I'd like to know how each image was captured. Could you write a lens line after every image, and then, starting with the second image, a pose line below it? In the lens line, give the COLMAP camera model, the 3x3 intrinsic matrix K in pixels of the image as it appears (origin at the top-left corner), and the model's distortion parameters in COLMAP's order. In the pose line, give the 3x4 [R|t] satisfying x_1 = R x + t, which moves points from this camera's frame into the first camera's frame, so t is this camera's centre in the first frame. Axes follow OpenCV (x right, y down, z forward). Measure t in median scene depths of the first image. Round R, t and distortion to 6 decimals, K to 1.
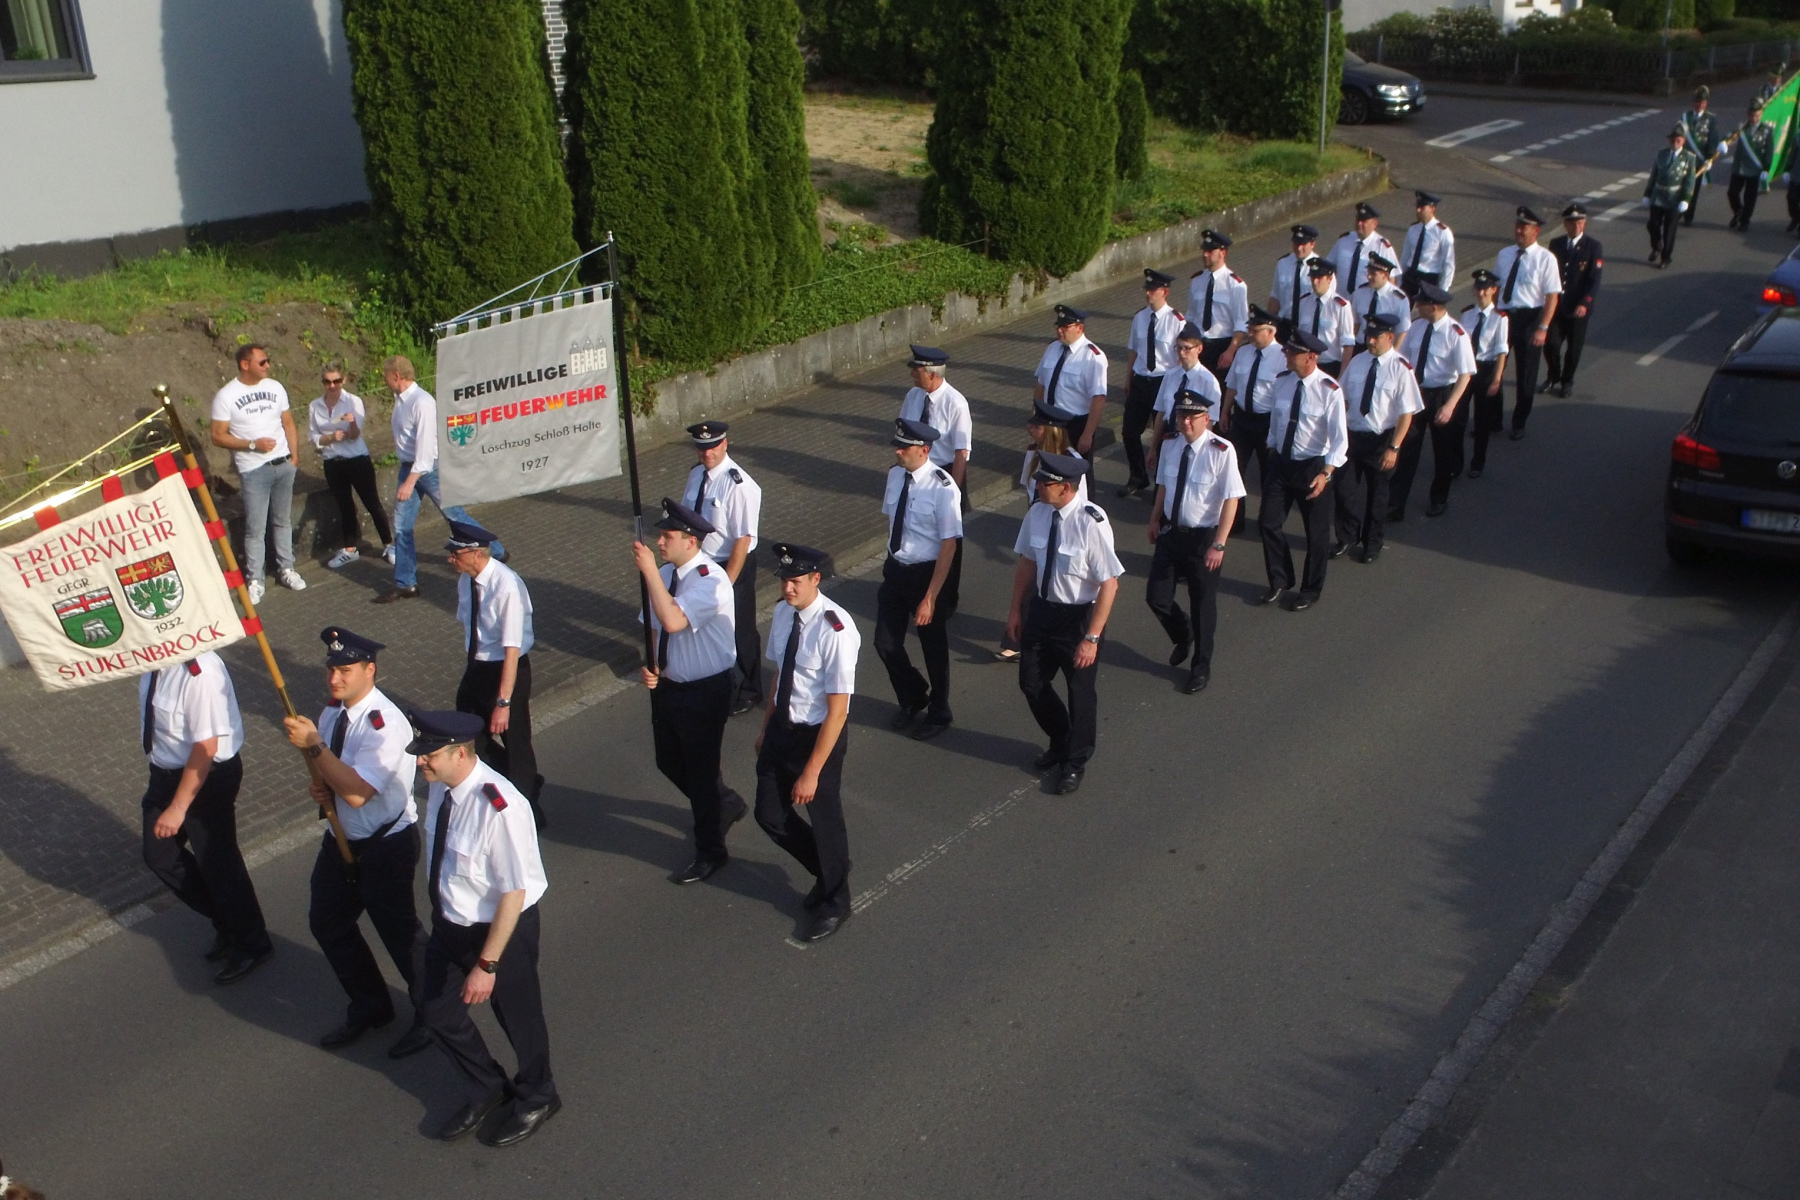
lens RADIAL K [[1572.5, 0, 1039.9], [0, 1572.5, 591.8], [0, 0, 1]] dist [-0.128420, 0.101976]
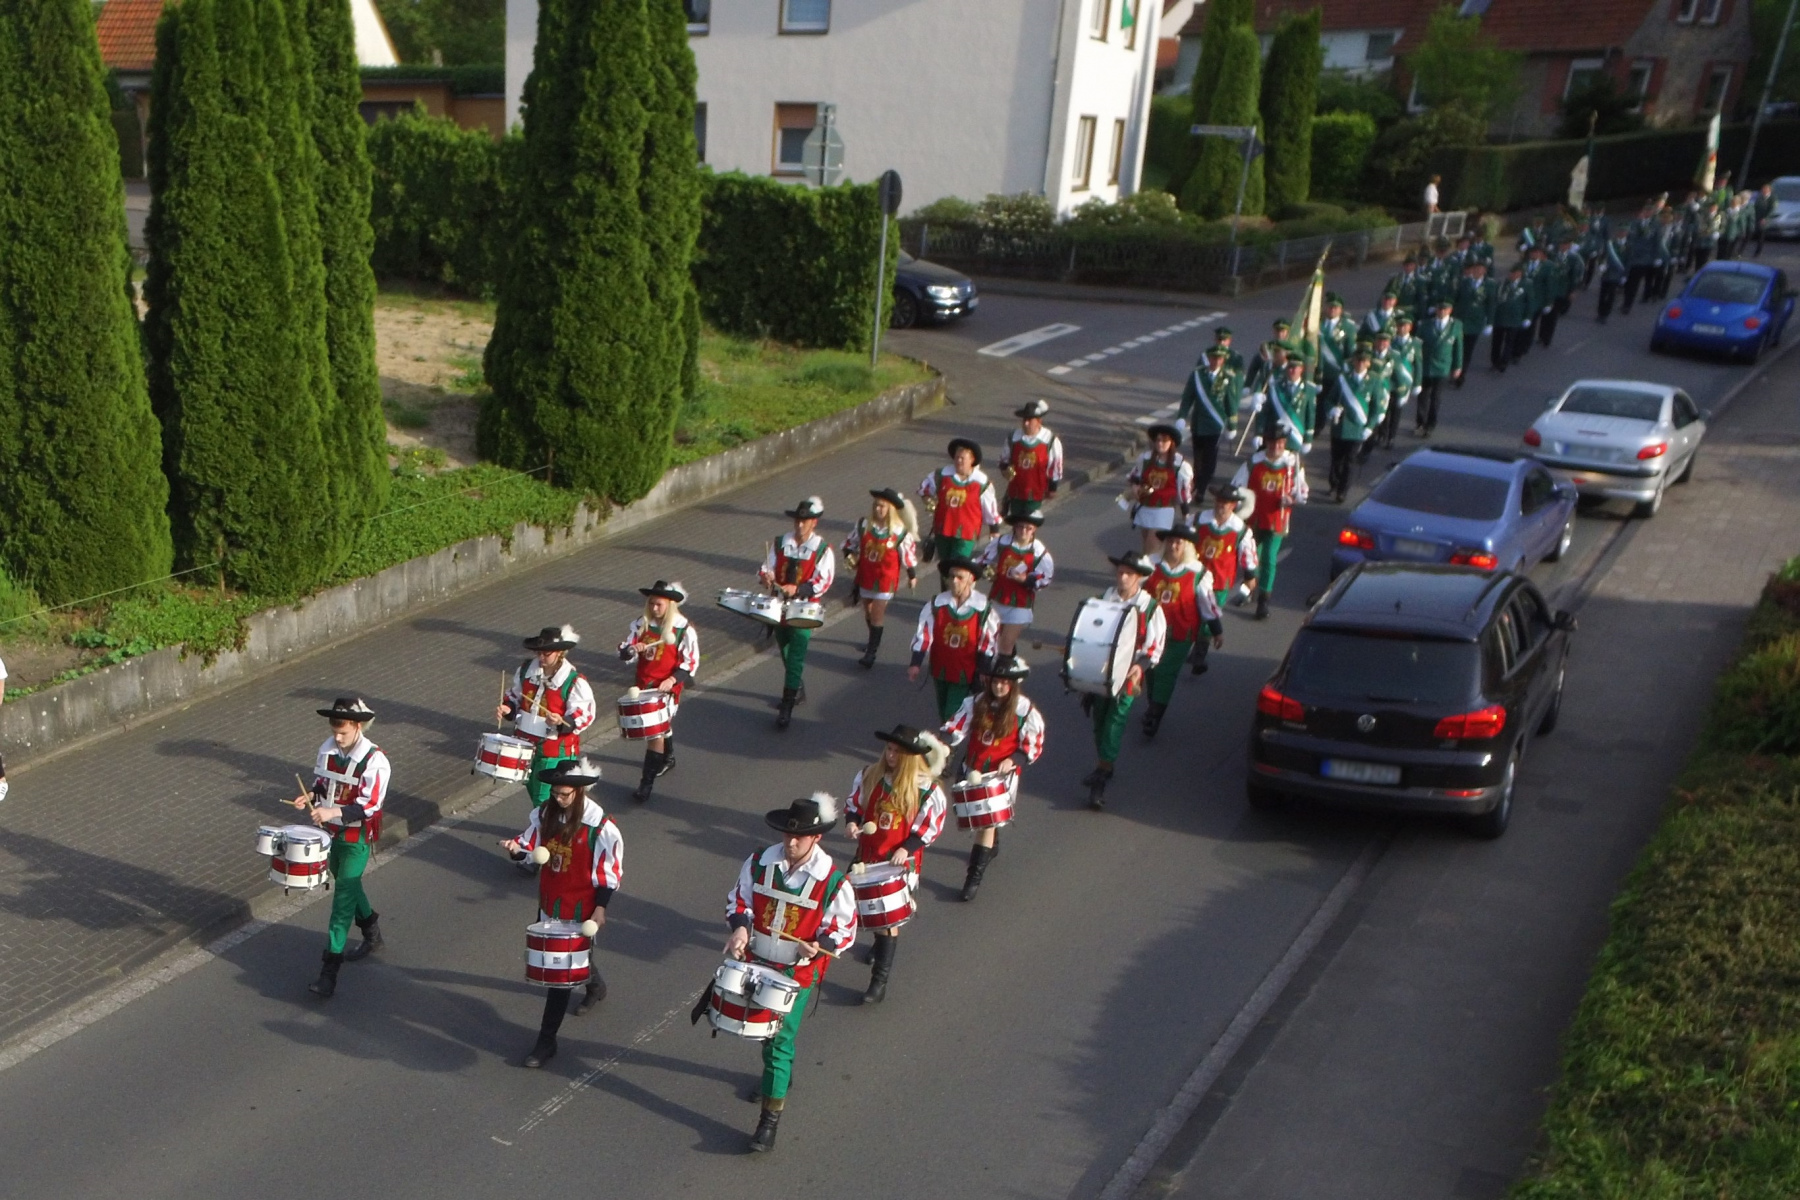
lens RADIAL K [[1744.4, 0, 518.4], [0, 1744.4, 972.9], [0, 0, 1]] dist [-0.119880, 0.085170]
pose [[0.999936, 0.005072, 0.010132, -0.070698], [-0.005927, 0.996259, 0.086216, -0.002807], [-0.009657, -0.086271, 0.996225, -0.116365]]
